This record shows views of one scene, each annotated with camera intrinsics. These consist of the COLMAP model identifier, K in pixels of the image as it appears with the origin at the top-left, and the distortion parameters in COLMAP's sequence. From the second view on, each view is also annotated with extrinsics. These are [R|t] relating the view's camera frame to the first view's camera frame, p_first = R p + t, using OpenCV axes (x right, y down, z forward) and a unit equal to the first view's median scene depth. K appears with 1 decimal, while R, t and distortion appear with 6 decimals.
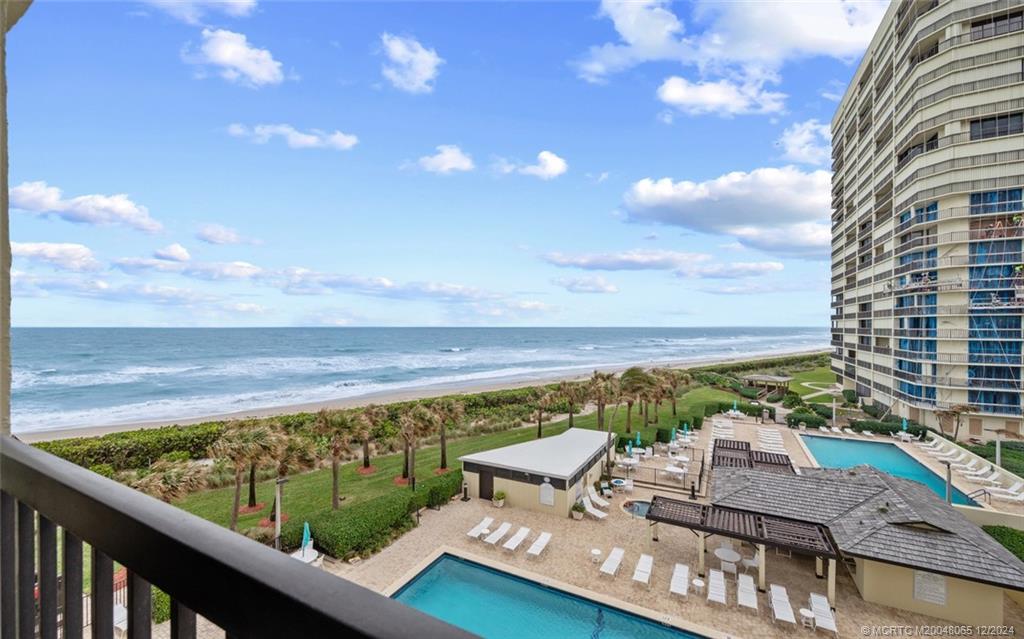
lens RADIAL K [[404.6, 0, 513.6], [0, 404.6, 321.7], [0, 0, 1]] dist [-0.000110, -0.000383]
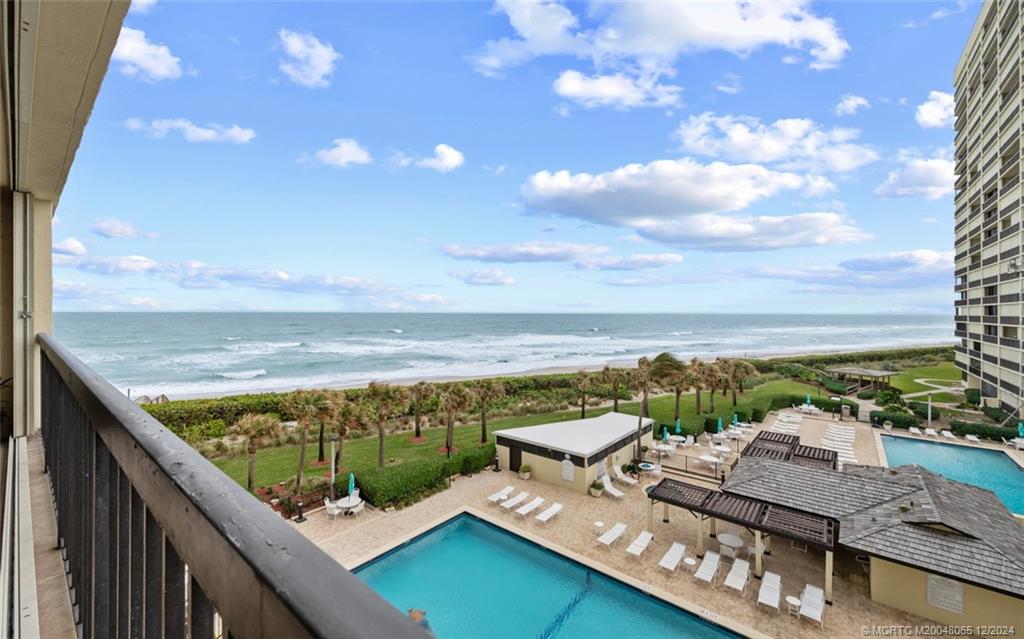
lens RADIAL K [[407.7, 0, 514.7], [0, 407.7, 313.6], [0, 0, 1]] dist [-0.001201, -0.000507]
pose [[0.979936, 0.004223, -0.199269, 0.127323], [-0.001643, 0.999913, 0.013112, 0.003513], [0.199307, -0.012522, 0.979857, -0.051230]]
